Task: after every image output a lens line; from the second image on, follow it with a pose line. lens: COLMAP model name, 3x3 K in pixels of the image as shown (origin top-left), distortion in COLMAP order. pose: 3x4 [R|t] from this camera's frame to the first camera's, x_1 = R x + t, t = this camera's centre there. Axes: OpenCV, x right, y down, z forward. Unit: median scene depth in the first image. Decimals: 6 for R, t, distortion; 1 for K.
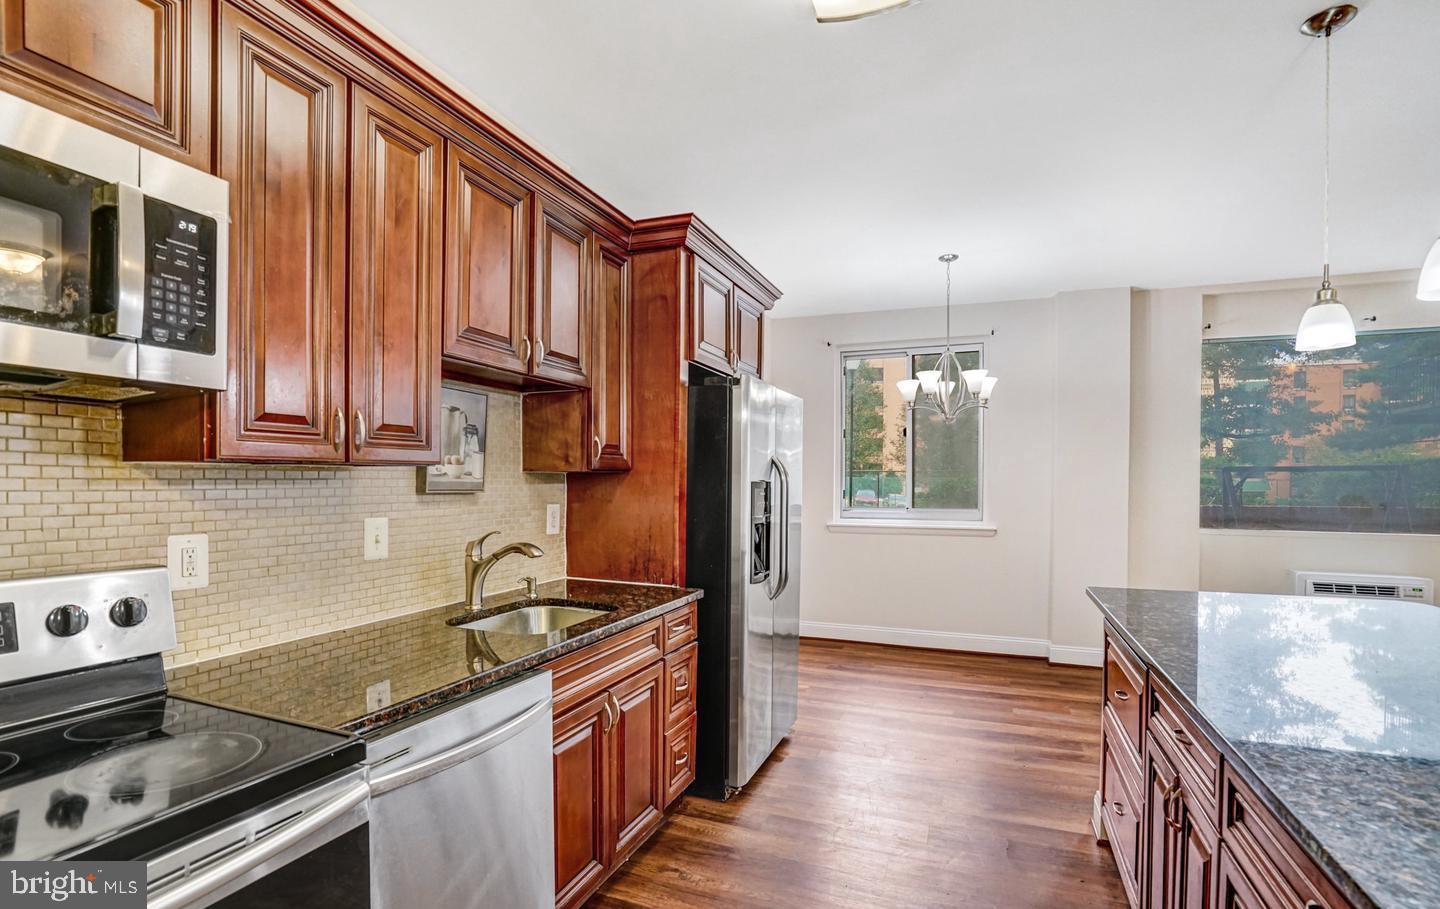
lens RADIAL K [[683.3, 0, 718.8], [0, 683.3, 497.6], [0, 0, 1]] dist [-0.060323, 0.030758]
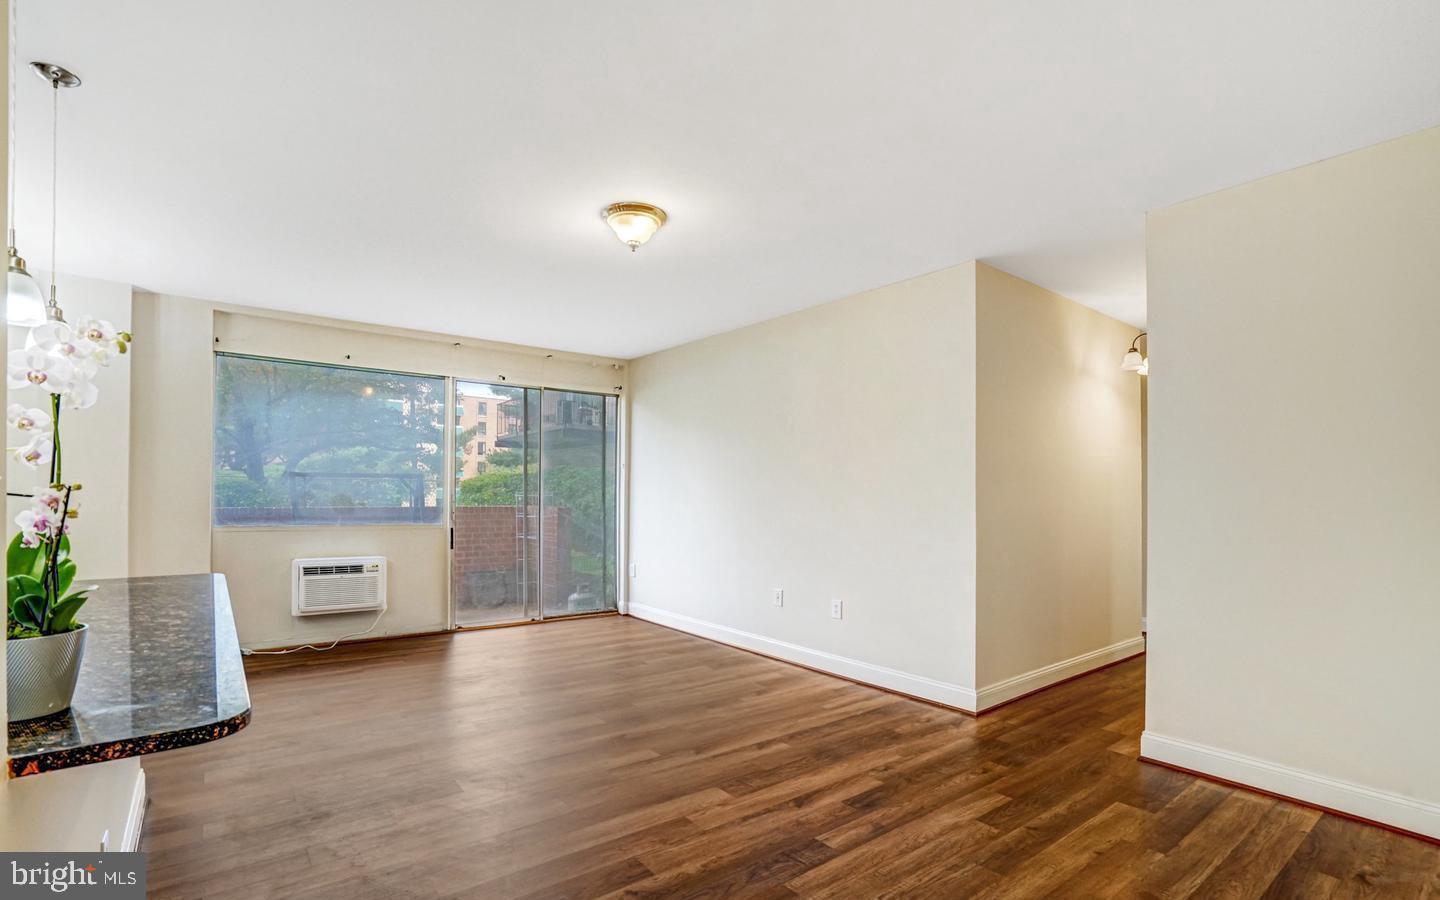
lens RADIAL K [[672.8, 0, 707.5], [0, 672.8, 490.8], [0, 0, 1]] dist [-0.070979, 0.022602]
pose [[0.511903, 0.007460, 0.859011, 0.464334], [0.012672, 0.999788, -0.016234, 0.032927], [-0.858950, 0.019196, 0.511700, -0.463825]]
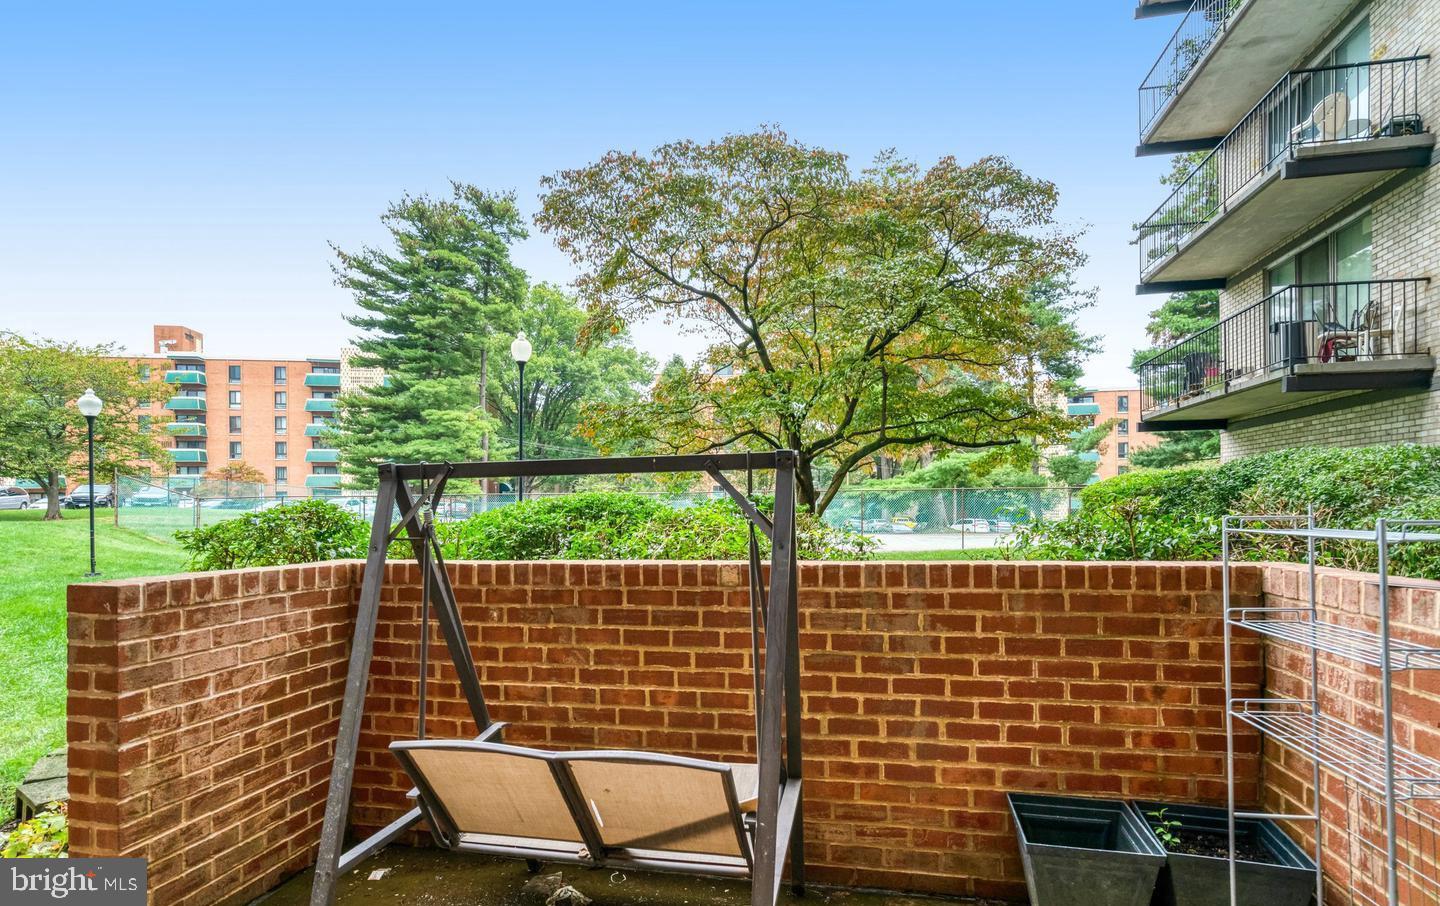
lens RADIAL K [[683.3, 0, 718.8], [0, 683.3, 496.1], [0, 0, 1]] dist [-0.060323, 0.030758]
pose [[0.987076, -0.004505, 0.160190, 2.391721], [0.010273, 0.999327, -0.035201, -0.033901], [-0.159924, 0.036392, 0.986458, 1.665922]]
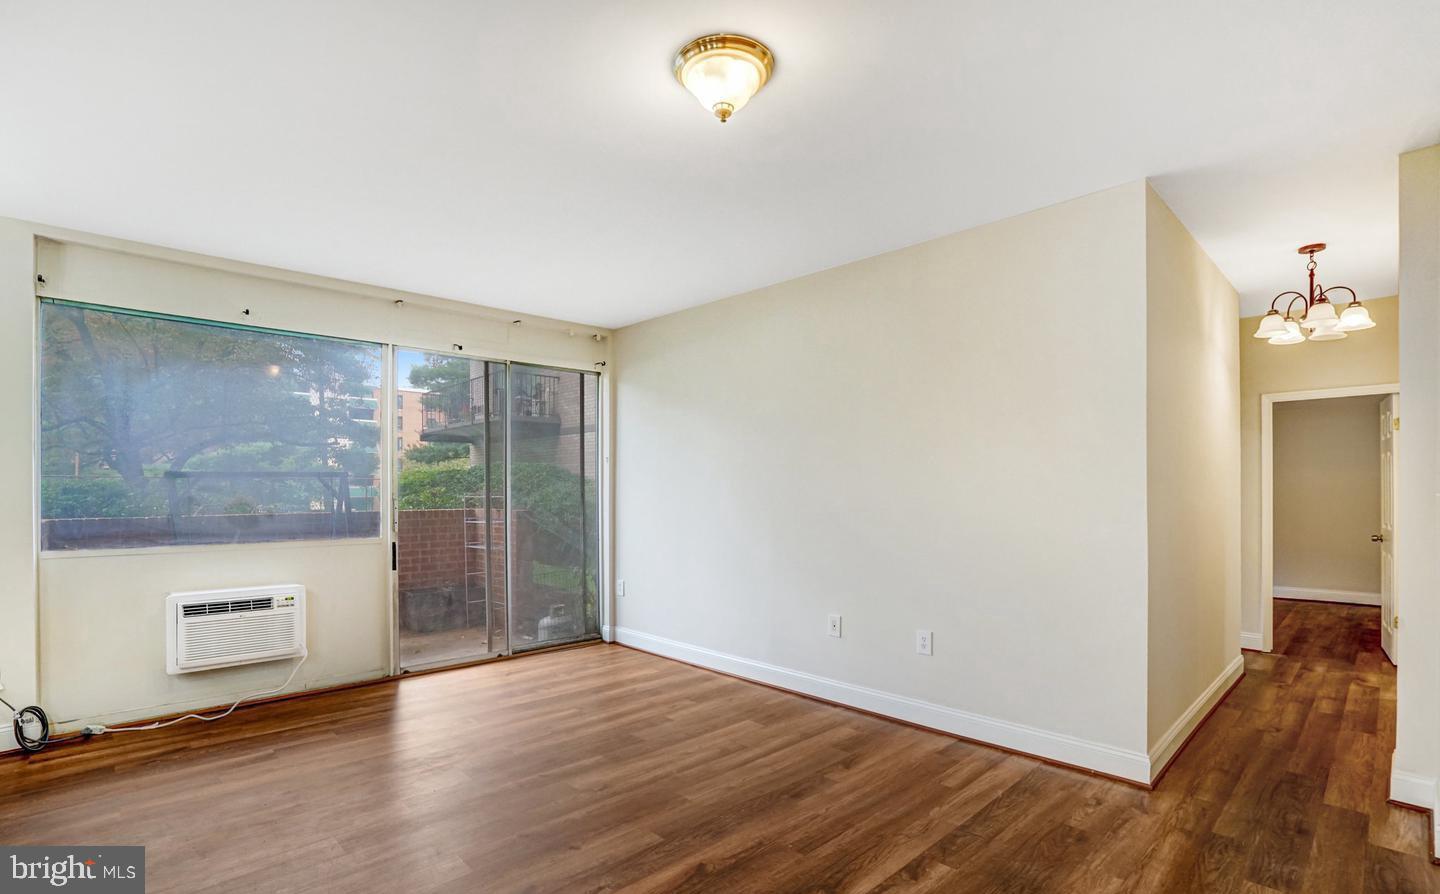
lens RADIAL K [[679.5, 0, 704.3], [0, 679.5, 487.4], [0, 0, 1]] dist [-0.058634, 0.021479]
pose [[0.420779, -0.000245, 0.907163, 0.770269], [0.025535, 0.999607, -0.011574, 0.004879], [-0.906804, 0.028034, 0.420620, 0.055683]]
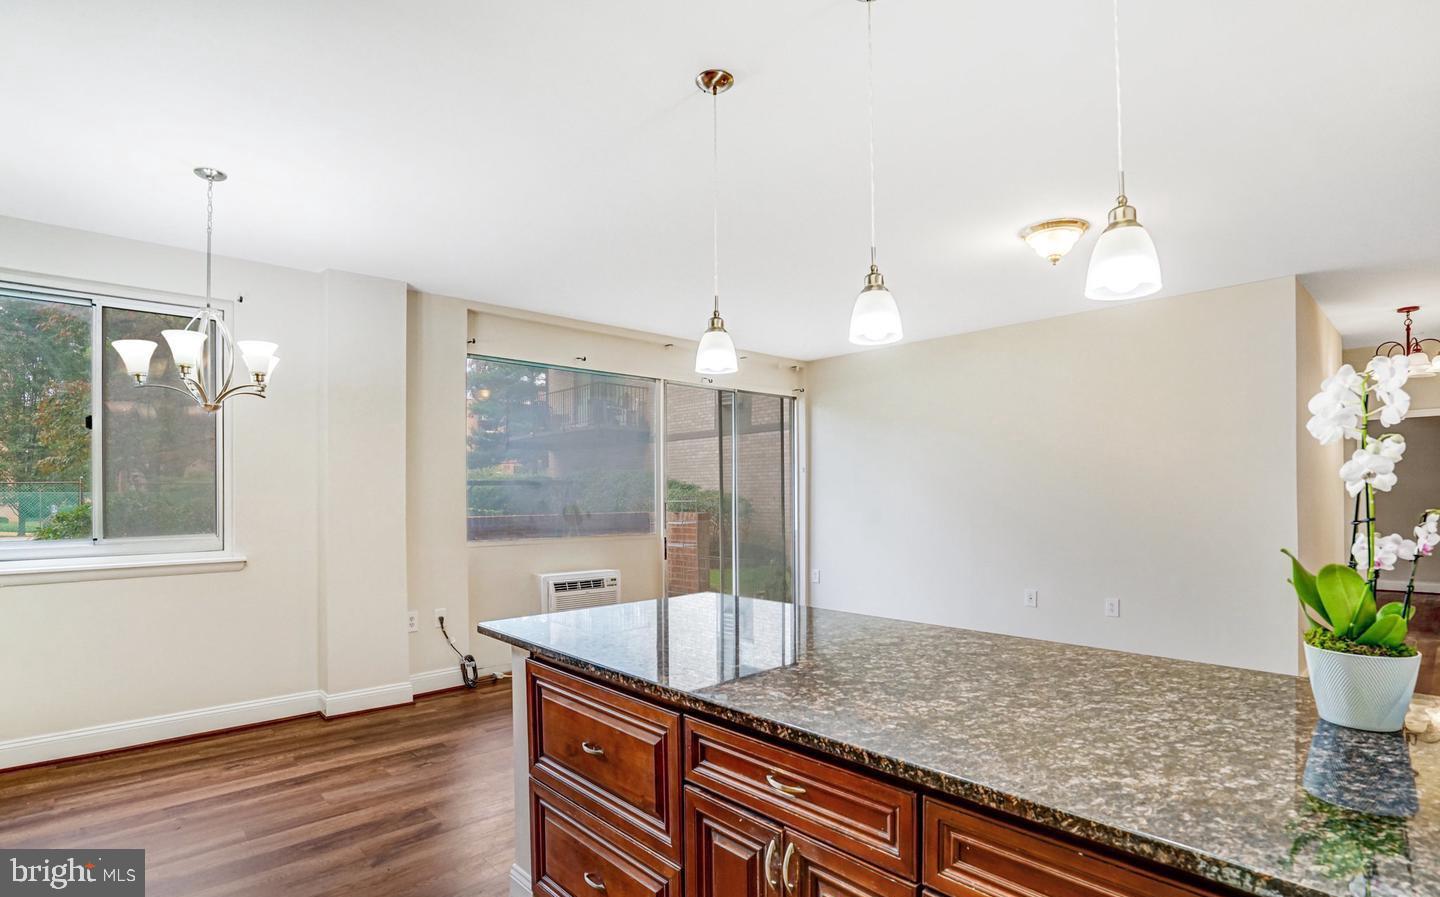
lens RADIAL K [[701.2, 0, 708.2], [0, 701.2, 492.2], [0, 0, 1]] dist [-0.058078, 0.023991]
pose [[0.442511, -0.001772, 0.896761, -0.109485], [0.029080, 0.999501, -0.012374, -0.010160], [-0.896291, 0.031553, 0.442342, 0.442808]]
